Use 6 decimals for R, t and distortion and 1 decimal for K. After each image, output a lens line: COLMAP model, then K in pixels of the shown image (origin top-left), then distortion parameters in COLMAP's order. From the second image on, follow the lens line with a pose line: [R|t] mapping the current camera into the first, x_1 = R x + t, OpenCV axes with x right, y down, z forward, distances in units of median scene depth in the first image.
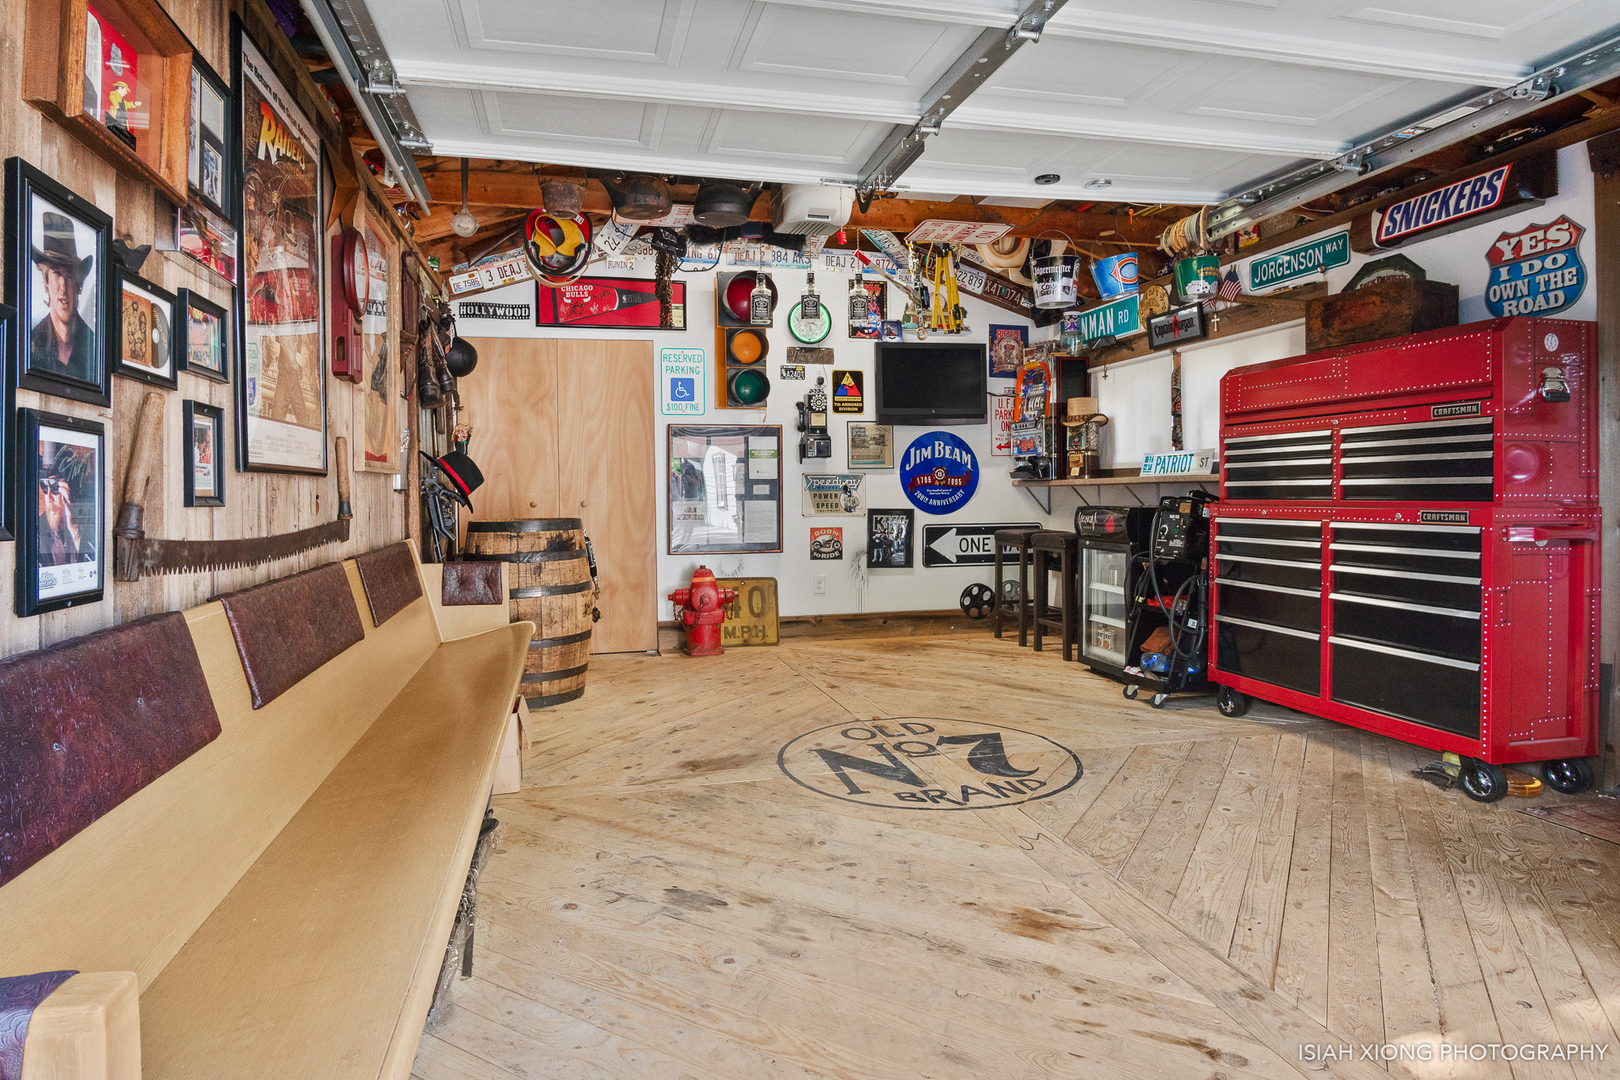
lens RADIAL K [[910.8, 0, 805.7], [0, 910.8, 491.6], [0, 0, 1]] dist [-0.035384, 0.001516]
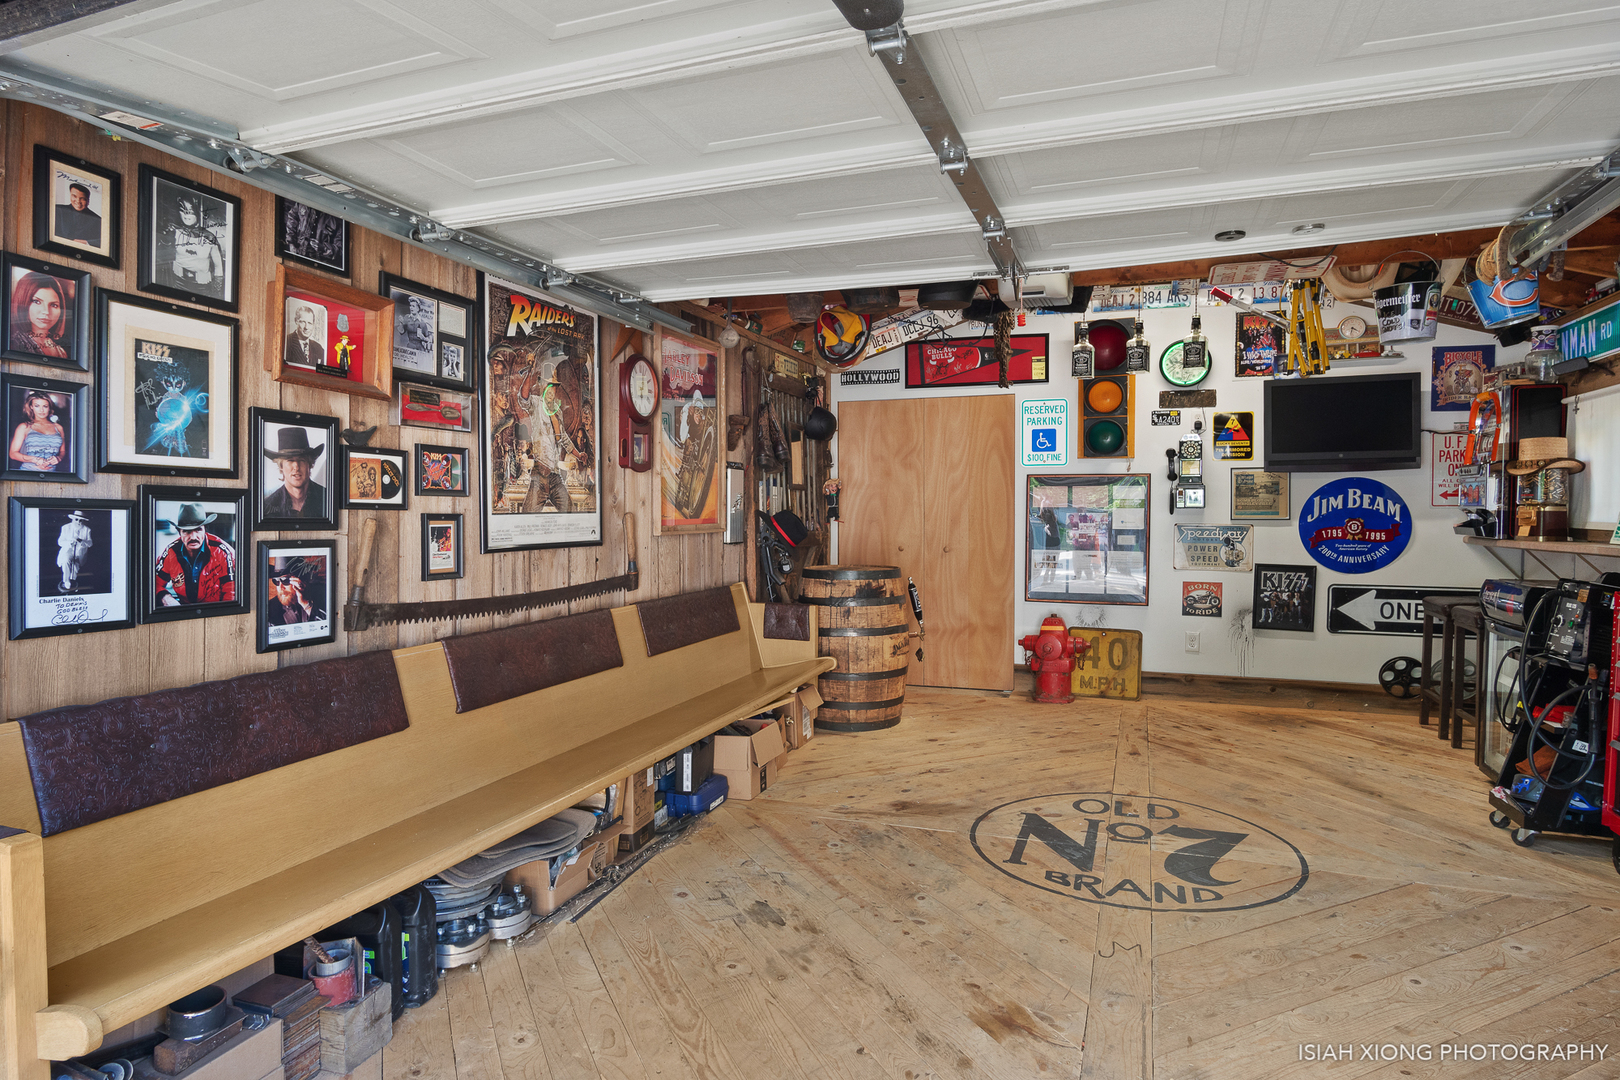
lens RADIAL K [[893.3, 0, 802.3], [0, 893.3, 535.0], [0, 0, 1]] dist [-0.030424, 0.003541]
pose [[0.839459, 0.029777, -0.542606, 0.192508], [-0.016537, 0.999435, 0.029262, -0.032374], [0.543171, -0.015591, 0.839477, 0.012471]]
